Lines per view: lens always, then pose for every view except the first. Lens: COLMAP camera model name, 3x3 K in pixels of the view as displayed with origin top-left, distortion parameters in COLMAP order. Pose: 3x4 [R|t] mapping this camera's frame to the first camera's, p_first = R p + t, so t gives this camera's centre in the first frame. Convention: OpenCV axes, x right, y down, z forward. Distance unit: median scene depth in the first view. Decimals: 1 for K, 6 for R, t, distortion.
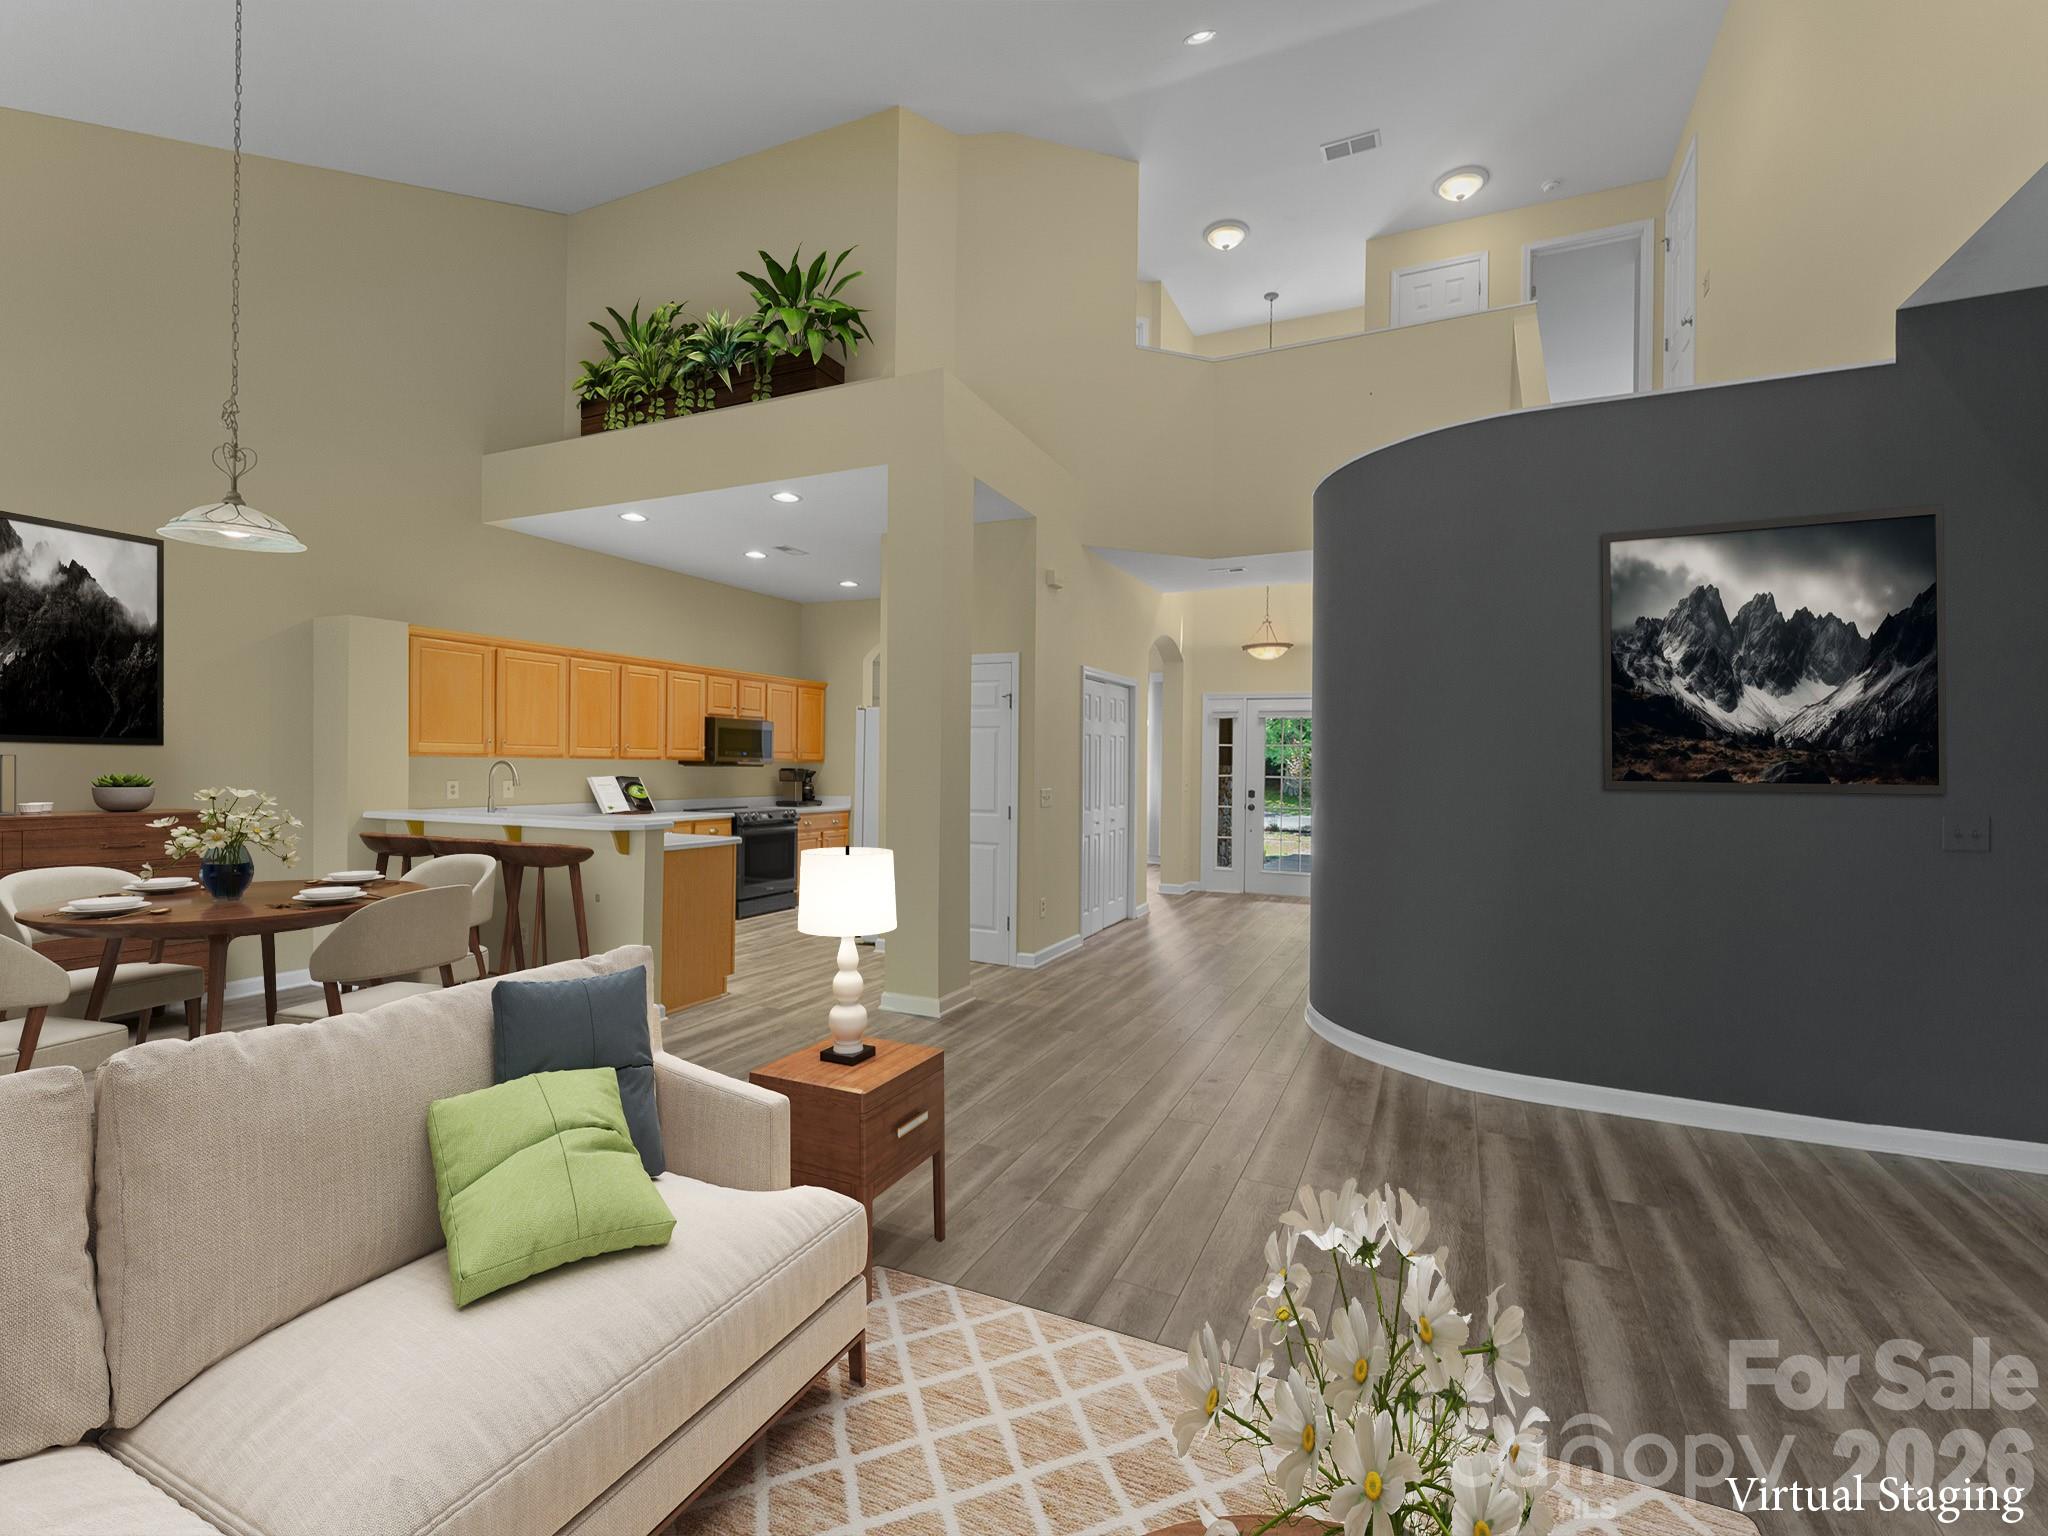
lens RADIAL K [[930.1, 0, 1029.3], [0, 930.1, 761.0], [0, 0, 1]] dist [0.003778, -0.000091]
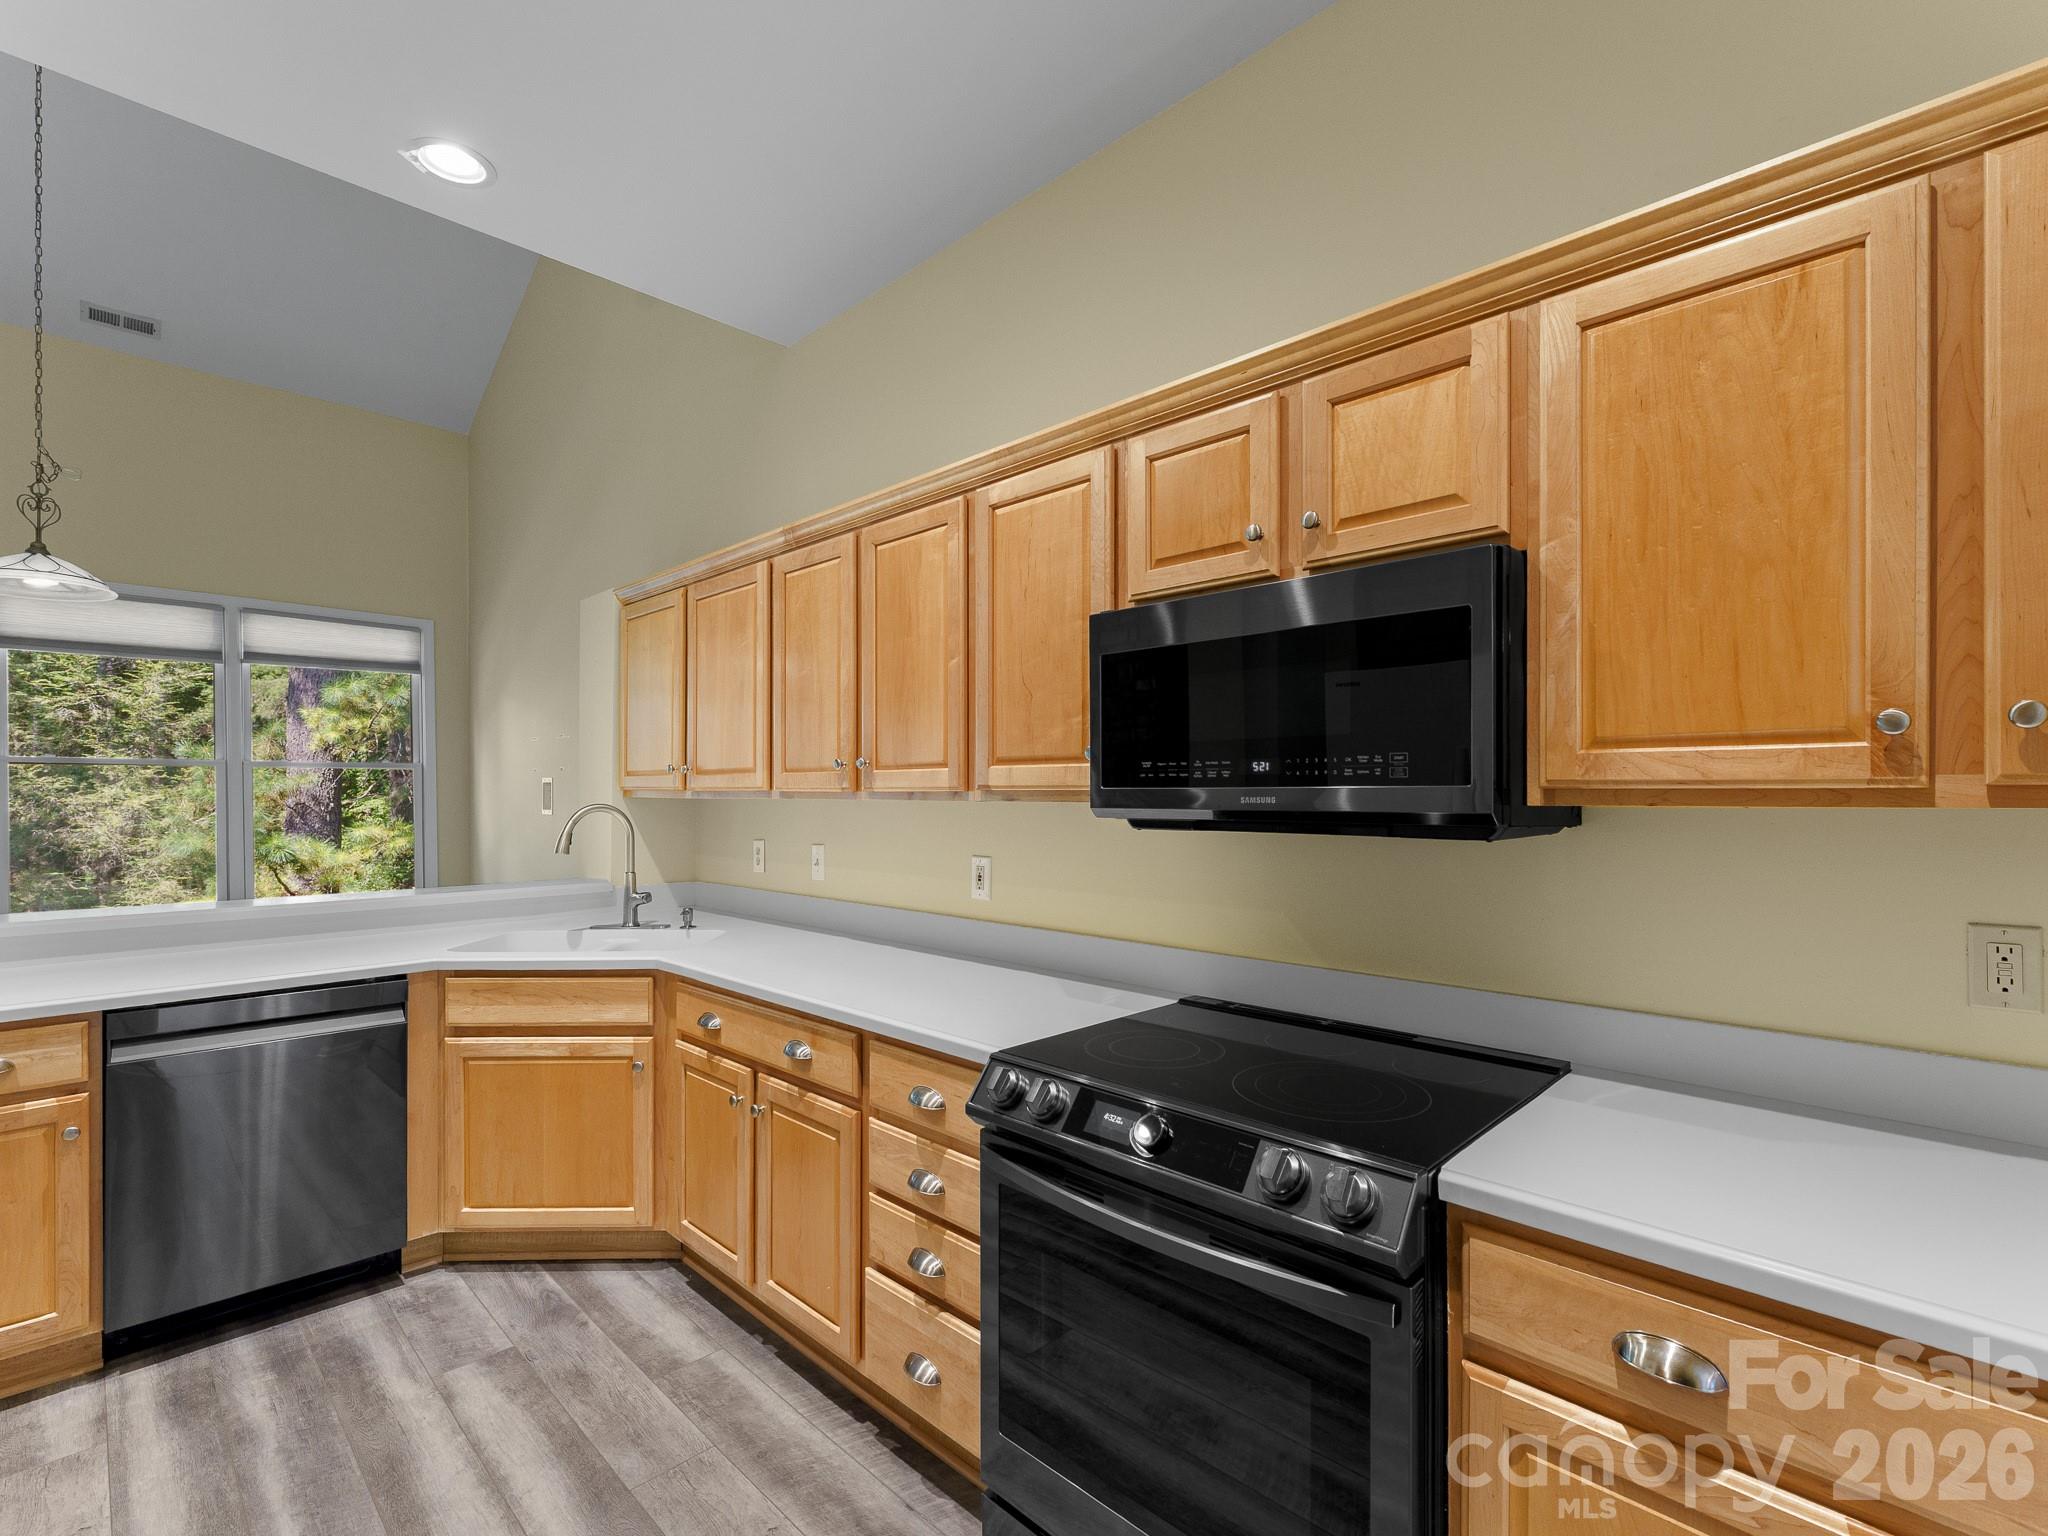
lens RADIAL K [[930.1, 0, 1020.7], [0, 930.1, 782.6], [0, 0, 1]] dist [0.003778, -0.000091]
pose [[-0.341480, -0.024378, -0.939573, -0.118609], [-0.002048, 0.999680, -0.025193, 0.000383], [0.939887, -0.006679, -0.341421, 1.069548]]
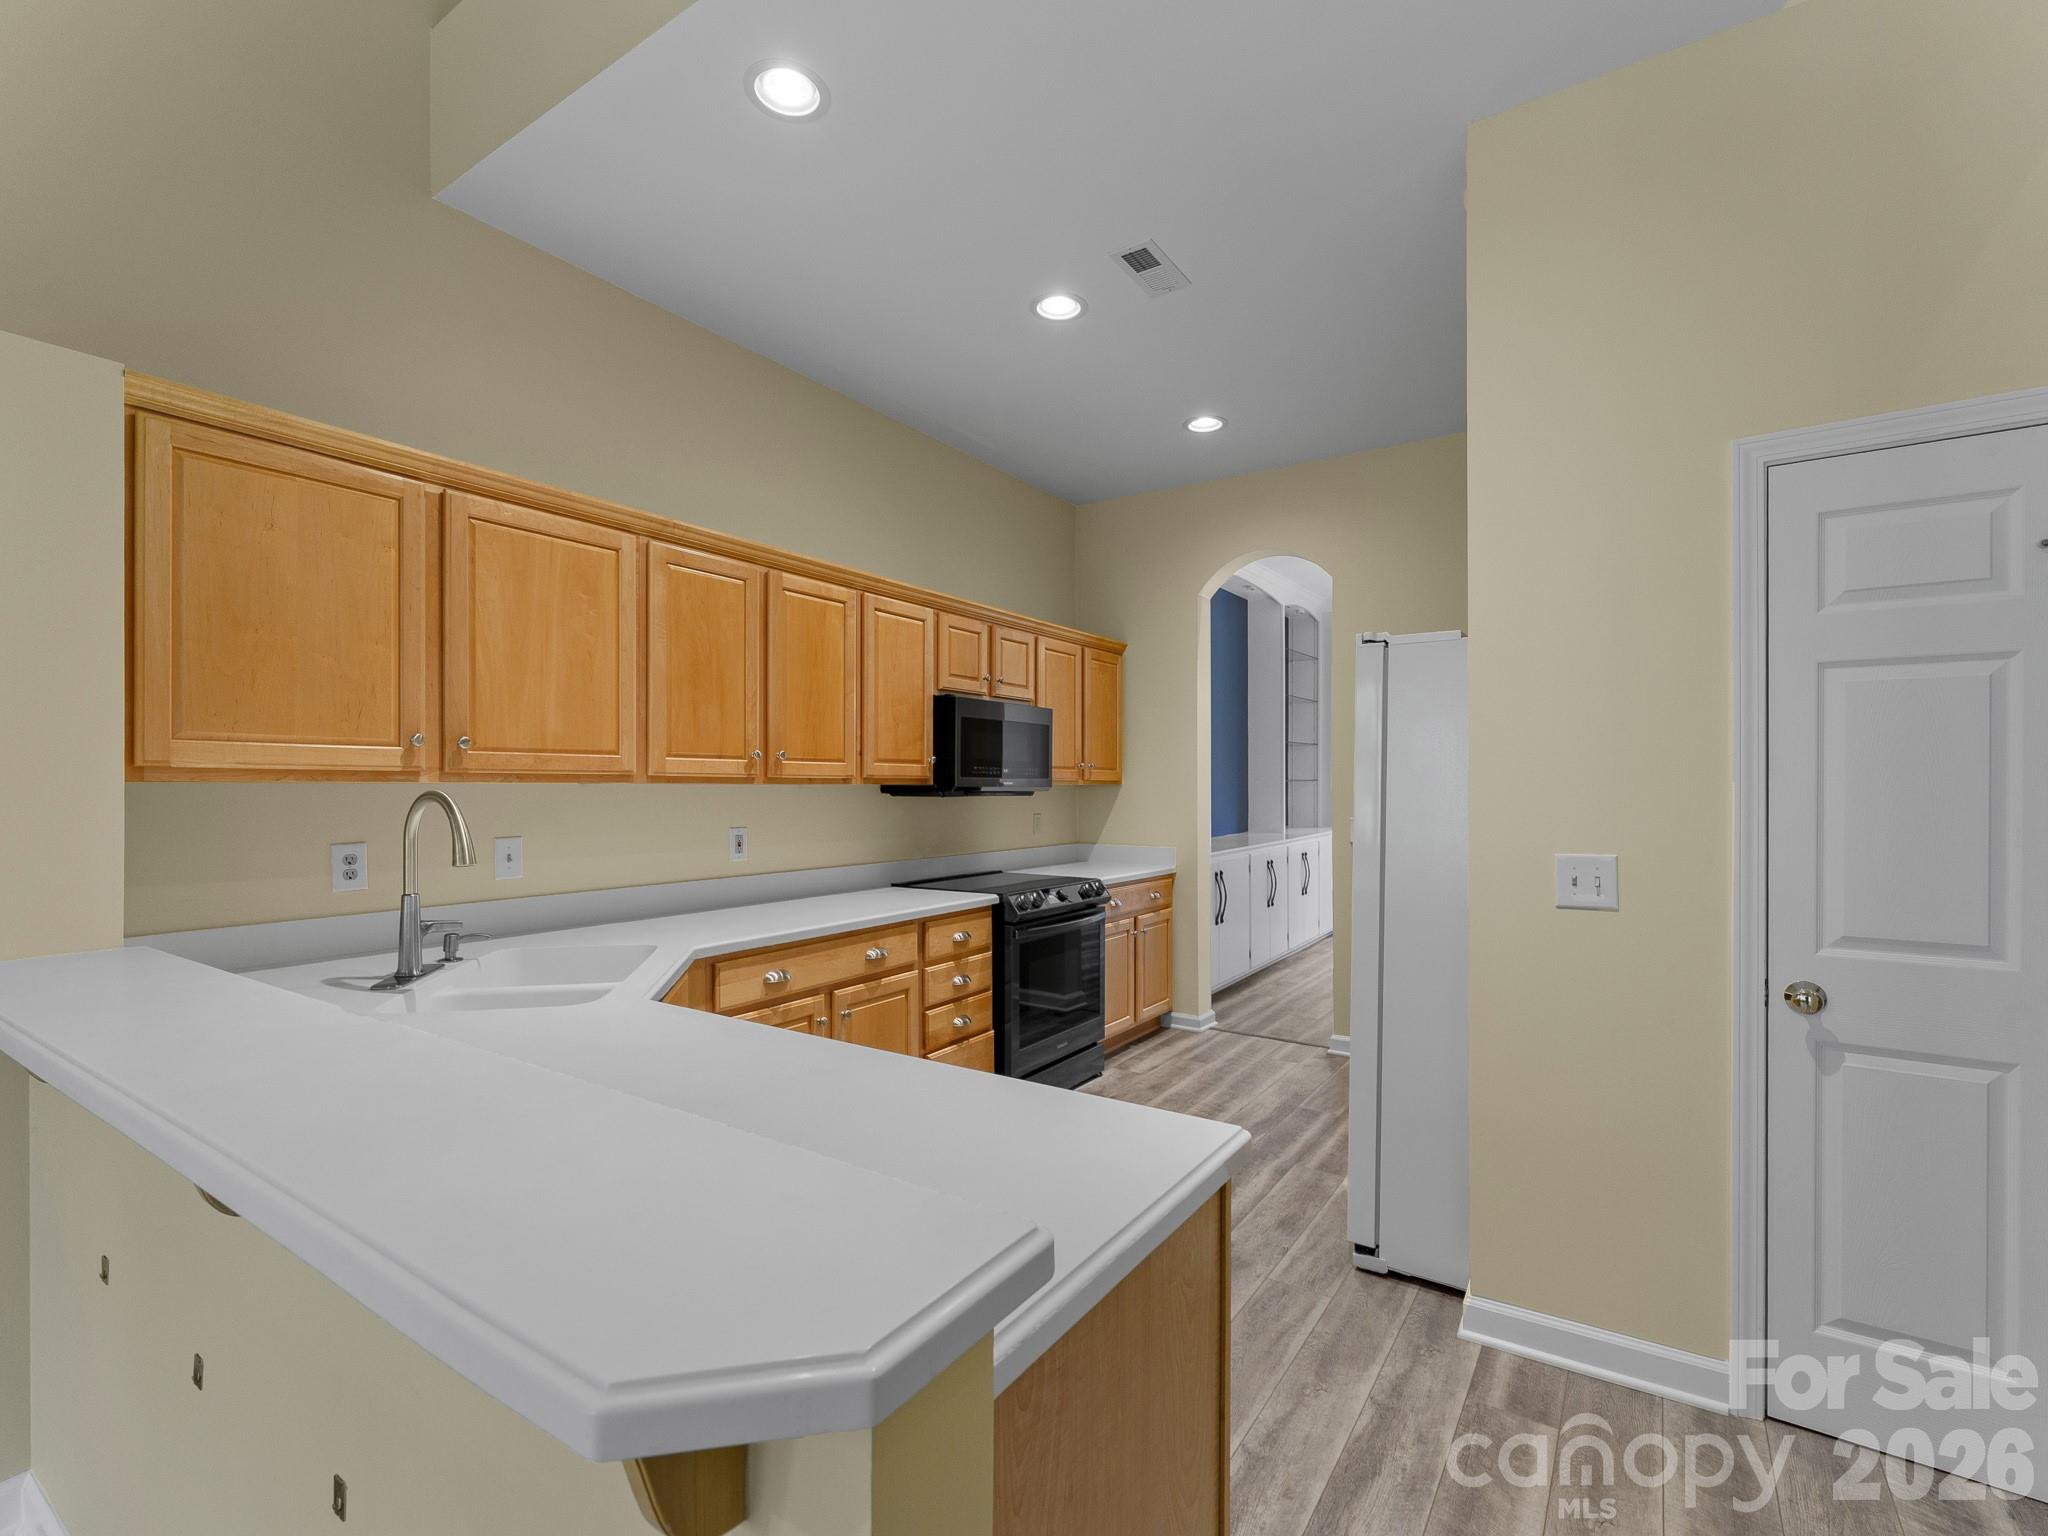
lens RADIAL K [[930.1, 0, 1022.2], [0, 930.1, 768.1], [0, 0, 1]] dist [0.003778, -0.000091]
pose [[0.985889, -0.014035, -0.166812, -0.223890], [0.011489, 0.999802, -0.016218, -0.000838], [0.167007, 0.014073, 0.985855, 0.532019]]
